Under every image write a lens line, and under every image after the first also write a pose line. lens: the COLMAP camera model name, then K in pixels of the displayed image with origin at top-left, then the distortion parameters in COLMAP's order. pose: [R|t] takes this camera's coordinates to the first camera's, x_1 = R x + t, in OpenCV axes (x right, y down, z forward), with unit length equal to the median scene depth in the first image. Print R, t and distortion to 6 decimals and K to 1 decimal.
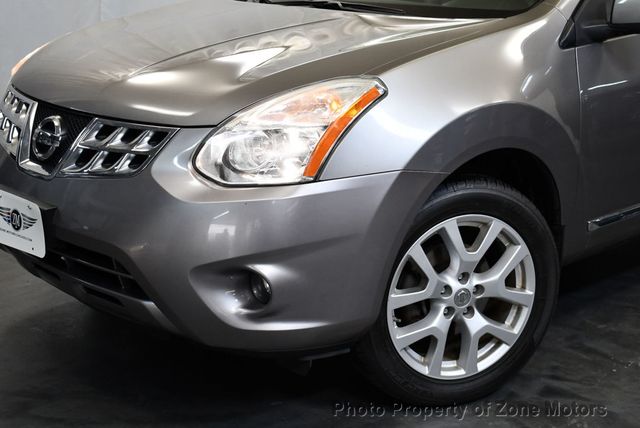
lens RADIAL K [[999.5, 0, 322.5], [0, 999.5, 213.1], [0, 0, 1]] dist [-0.042504, 0.000000]
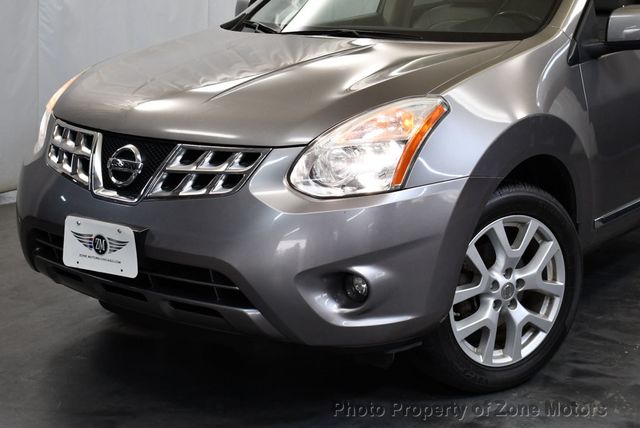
lens RADIAL K [[1080.6, 0, 317.3], [0, 1080.6, 216.0], [0, 0, 1]] dist [-0.053943, 0.000000]
pose [[0.987663, -0.056522, 0.146037, -0.245591], [0.061775, 0.997587, -0.031683, 0.026985], [-0.143894, 0.040313, 0.988772, -0.163114]]
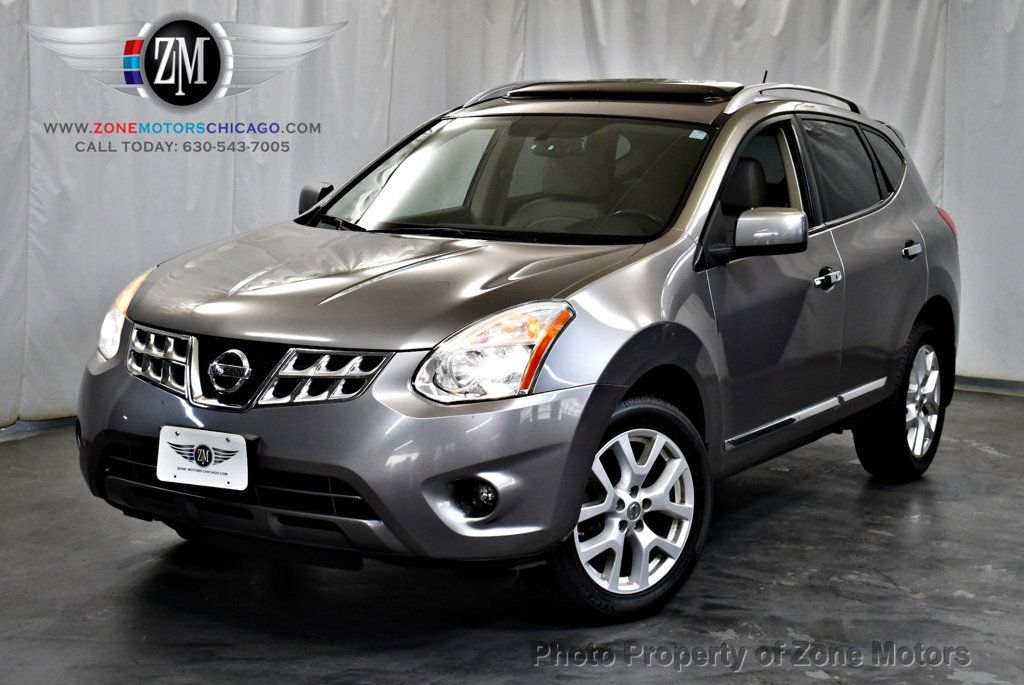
lens RADIAL K [[1729.0, 0, 511.4], [0, 1729.0, 344.0], [0, 0, 1]] dist [-0.053943, 0.000000]
pose [[0.961225, -0.033317, 0.273745, -0.476533], [0.068682, 0.990318, -0.120639, 0.123316], [-0.267075, 0.134762, 0.954207, -0.711698]]
